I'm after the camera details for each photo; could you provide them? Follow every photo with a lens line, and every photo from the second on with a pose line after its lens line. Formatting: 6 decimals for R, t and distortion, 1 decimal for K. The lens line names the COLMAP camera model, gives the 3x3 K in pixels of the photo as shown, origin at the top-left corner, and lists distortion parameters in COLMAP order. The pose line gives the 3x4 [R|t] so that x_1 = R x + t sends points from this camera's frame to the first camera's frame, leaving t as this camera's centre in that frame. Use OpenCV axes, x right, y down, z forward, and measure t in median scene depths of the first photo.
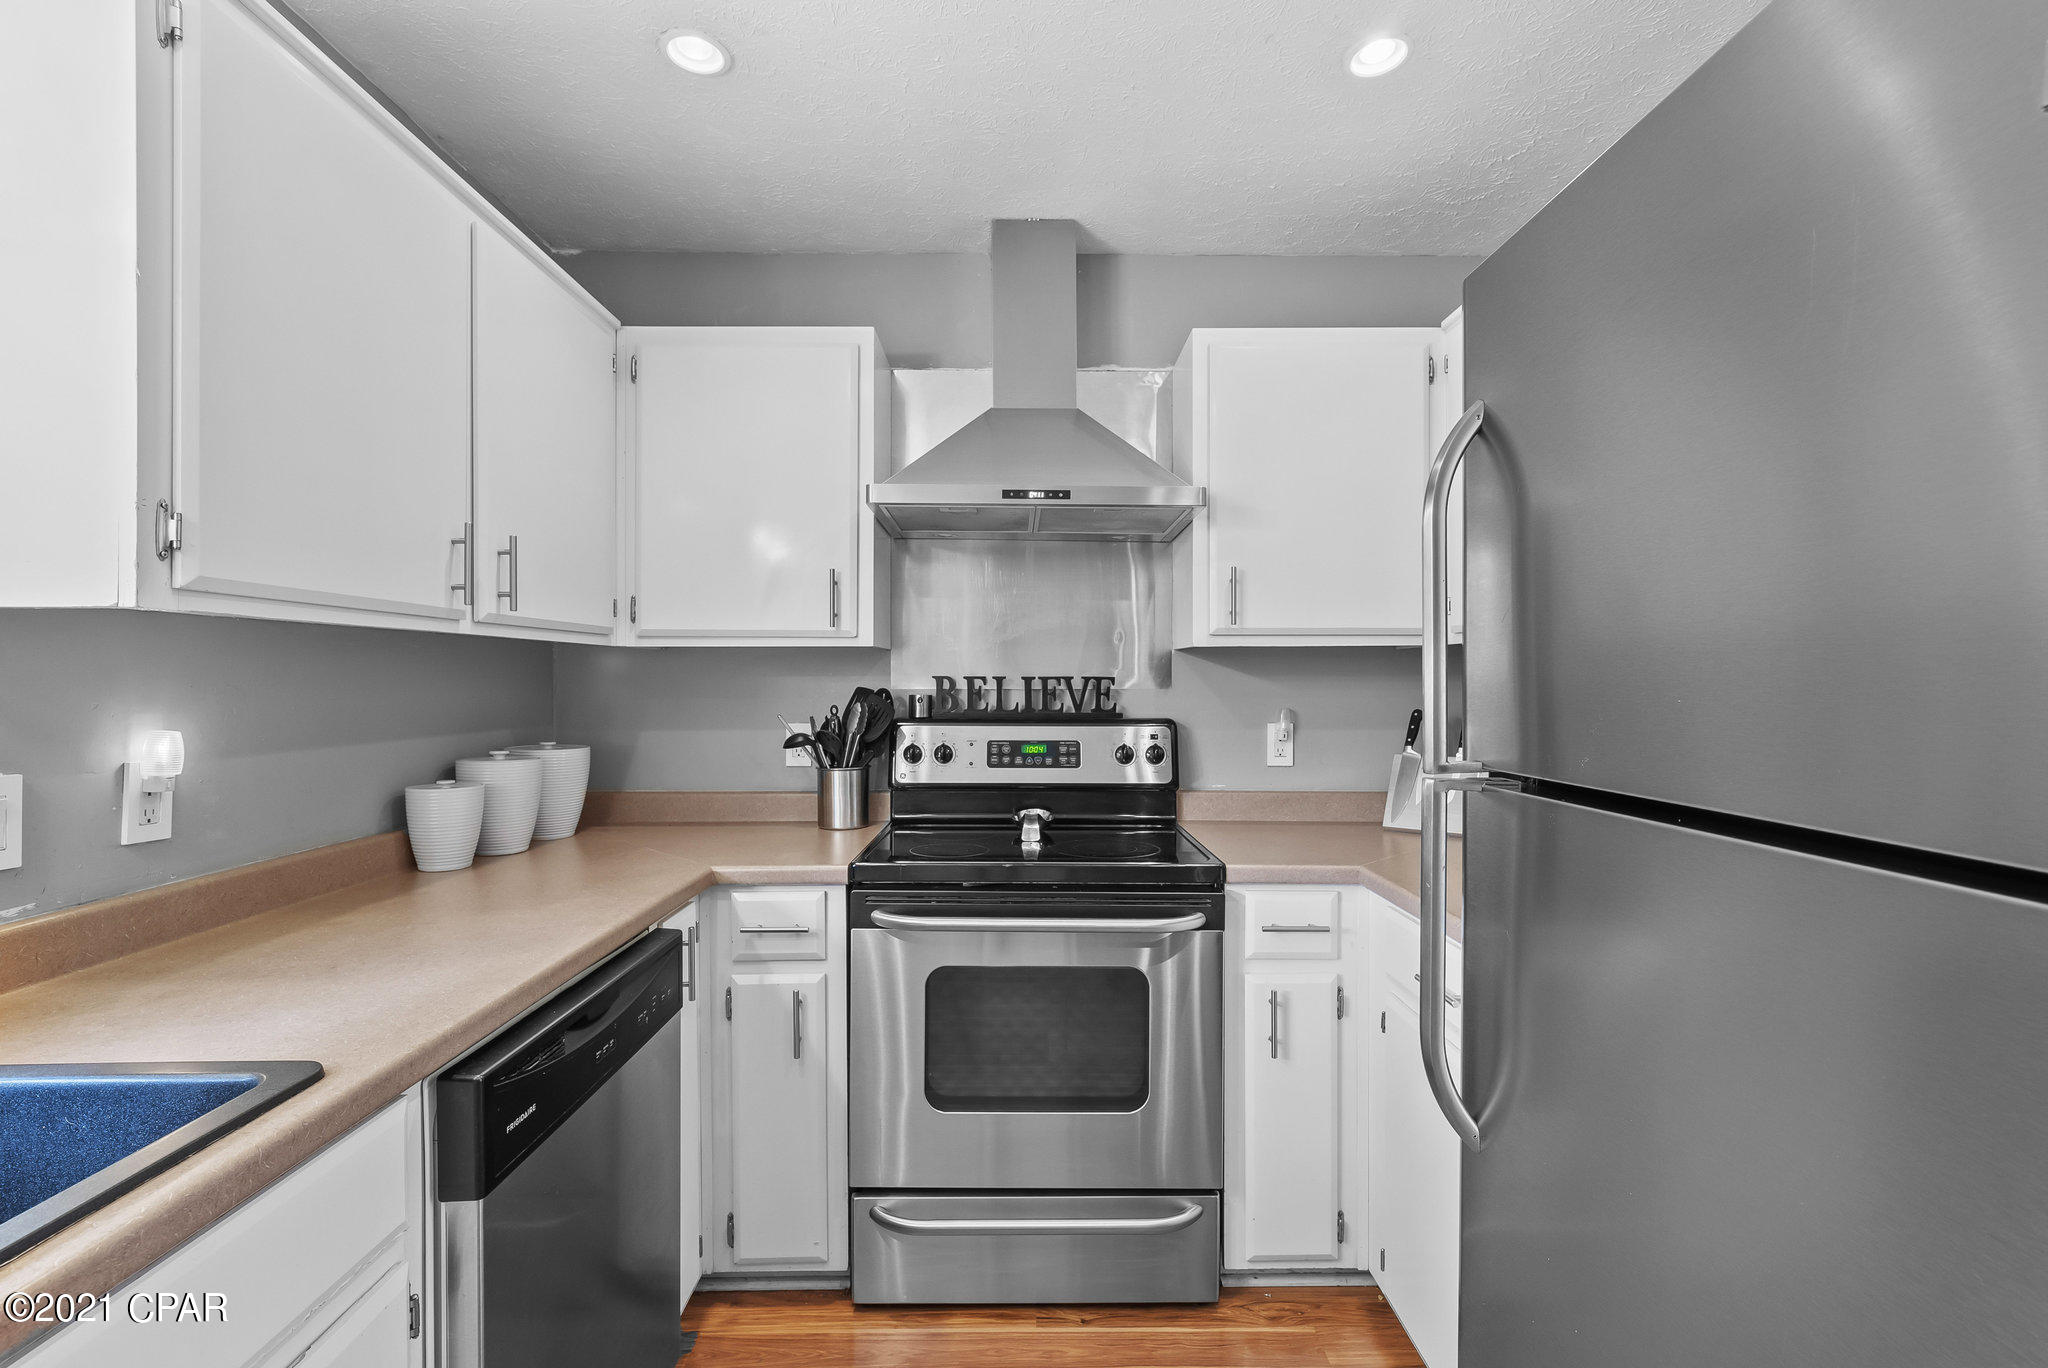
lens RADIAL K [[932.0, 0, 1024.0], [0, 932.0, 684.0], [0, 0, 1]] dist [-0.001494, -0.000157]
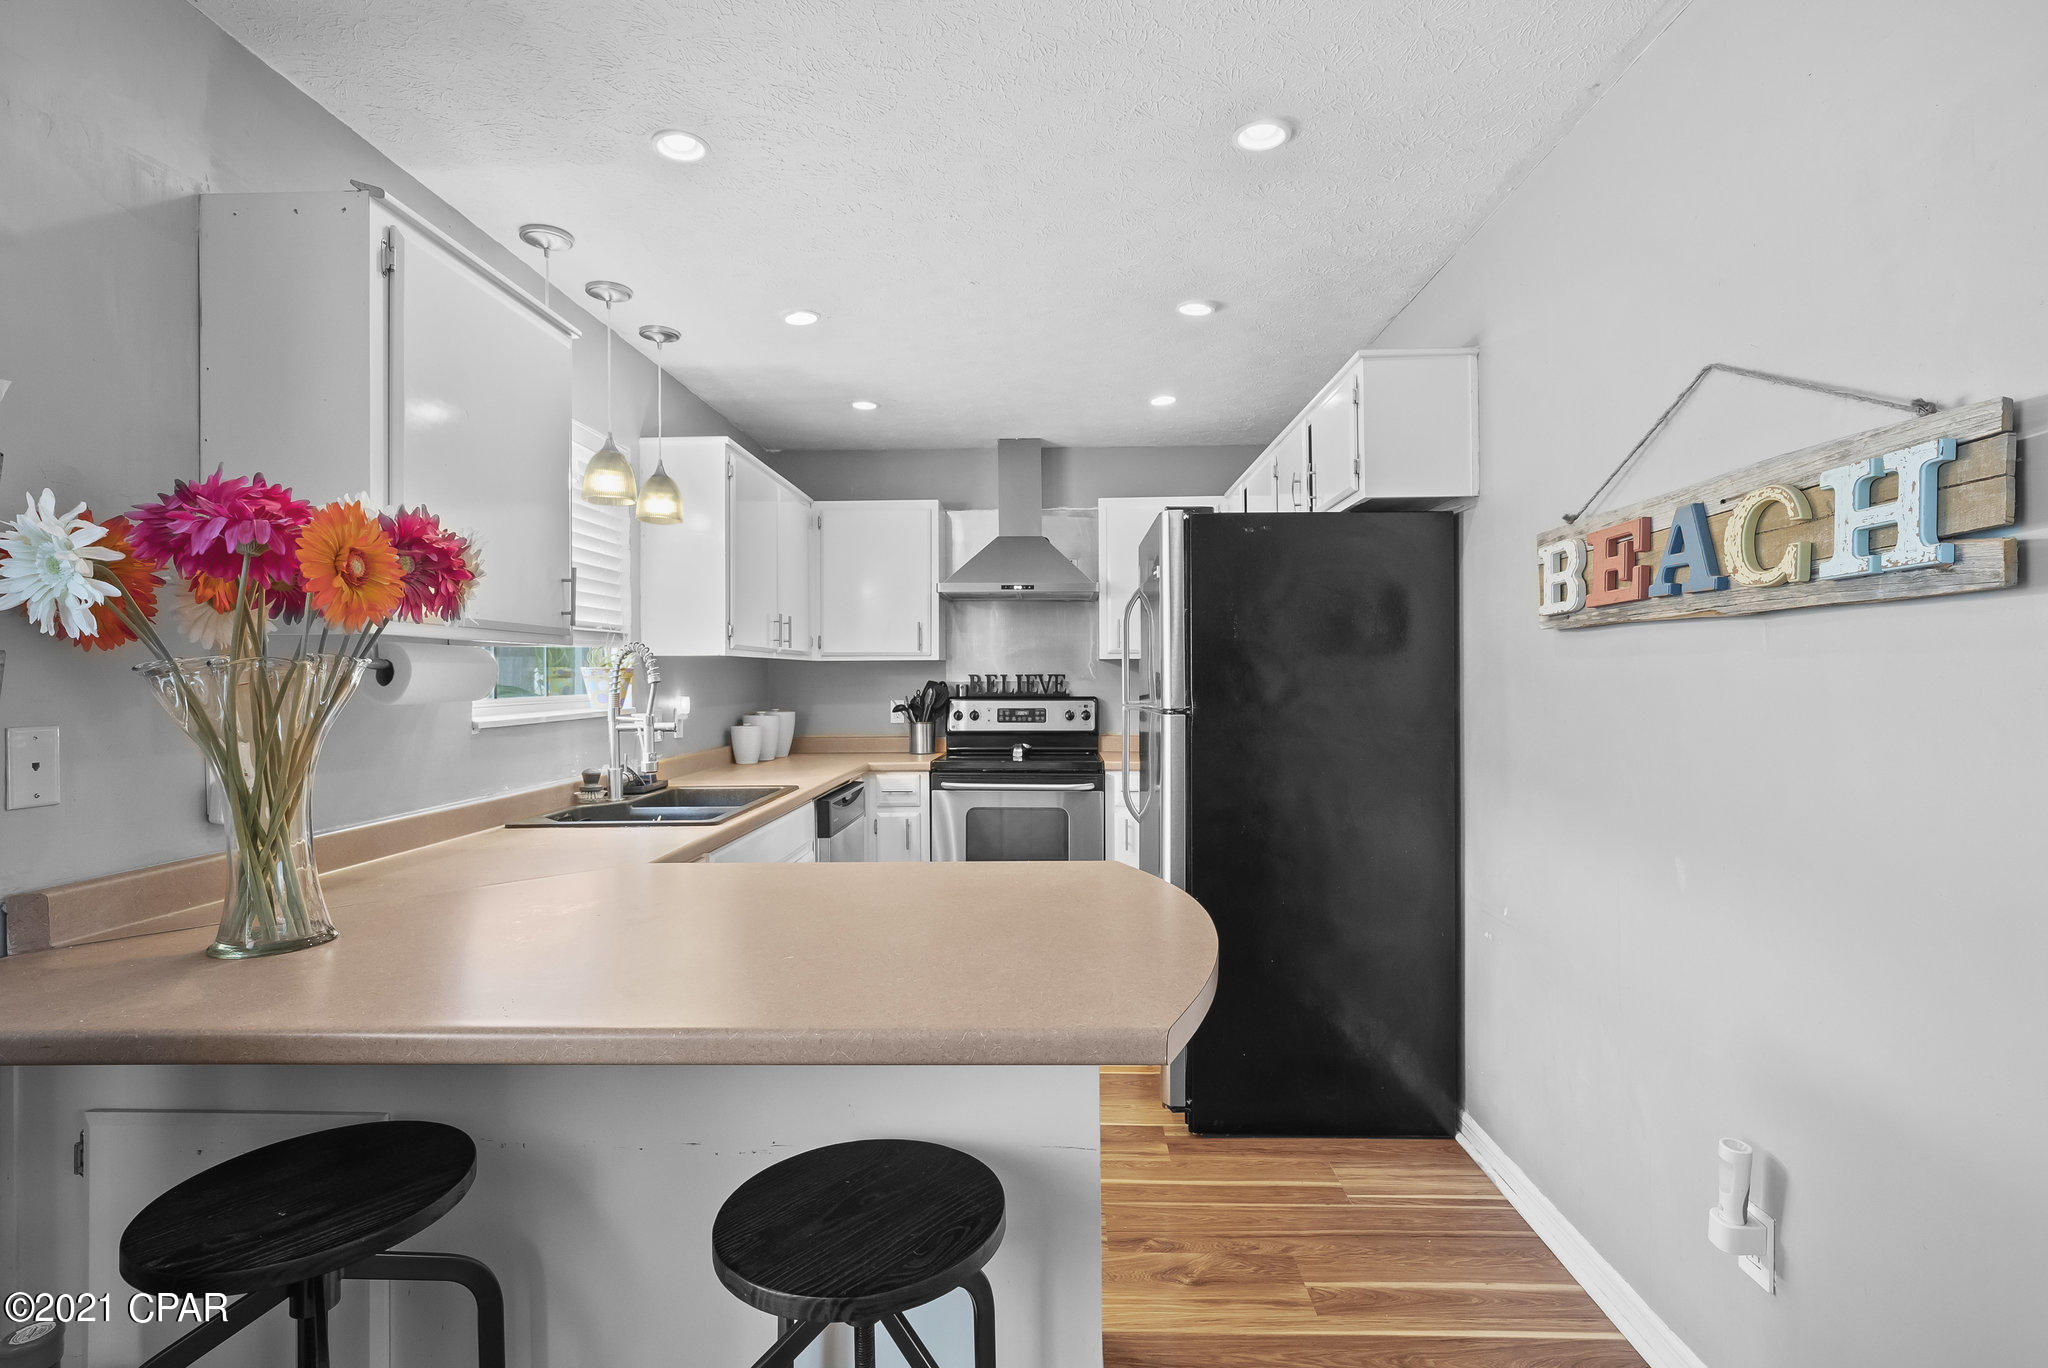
lens RADIAL K [[975.8, 0, 1028.6], [0, 975.8, 680.6], [0, 0, 1]] dist [0.001685, 0.000701]
pose [[0.999384, -0.005540, -0.034657, 0.103900], [0.005480, 0.999983, -0.001823, 0.008900], [0.034667, 0.001632, 0.999398, -1.092340]]
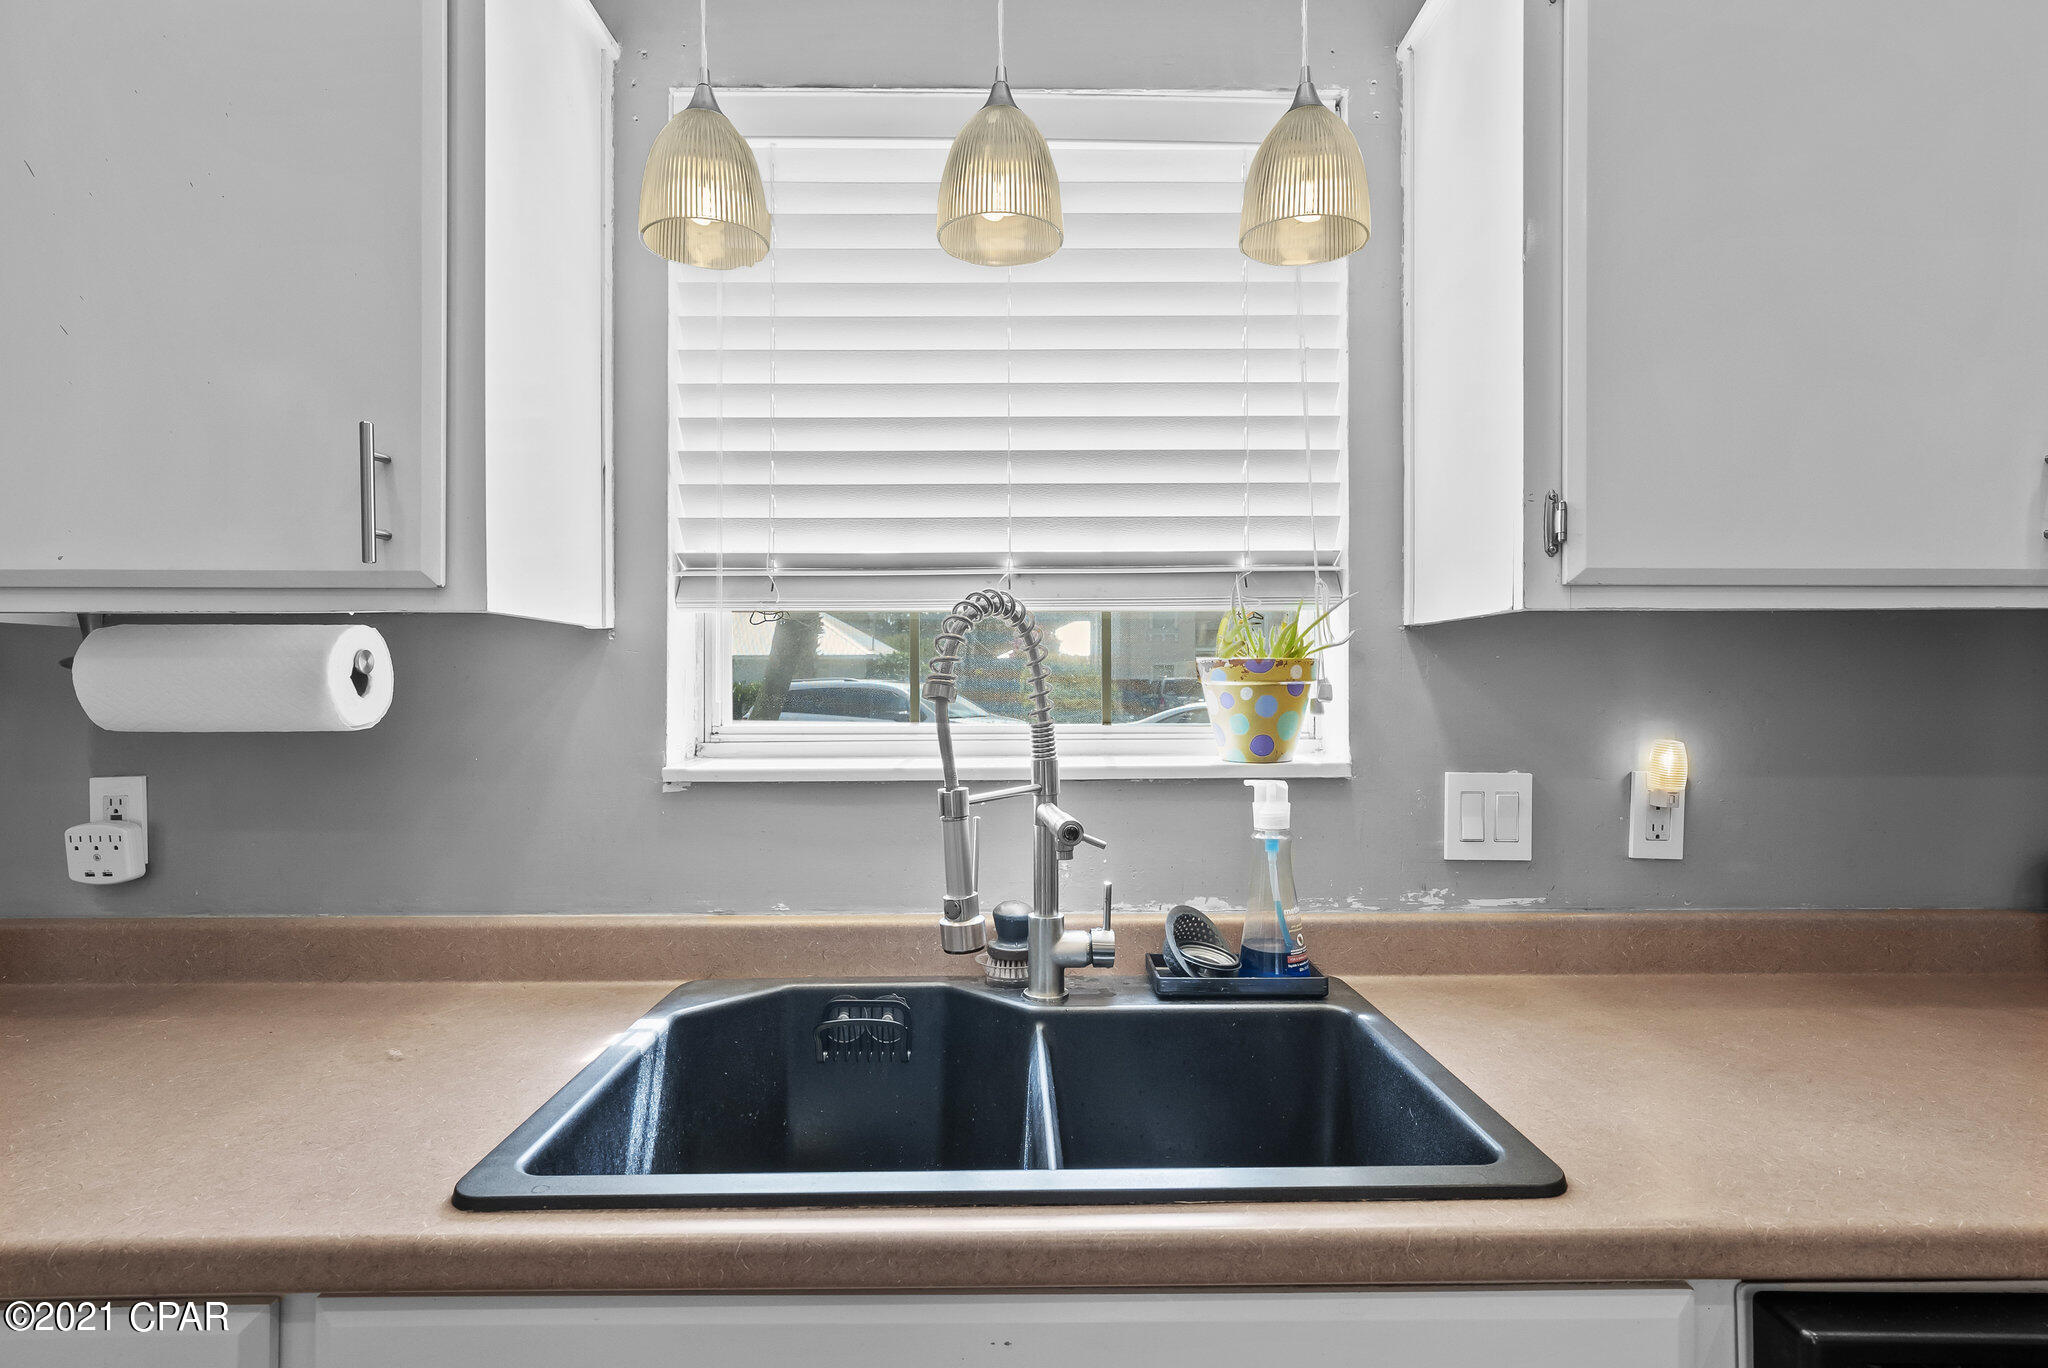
lens RADIAL K [[1002.5, 0, 1024.0], [0, 1002.5, 684.0], [0, 0, 1]] dist [0.000508, 0.000411]
pose [[0.003560, -0.001263, -0.999993, 0.033286], [-0.003607, 0.999993, -0.001276, -0.000825], [0.999987, 0.003612, 0.003555, 0.220414]]
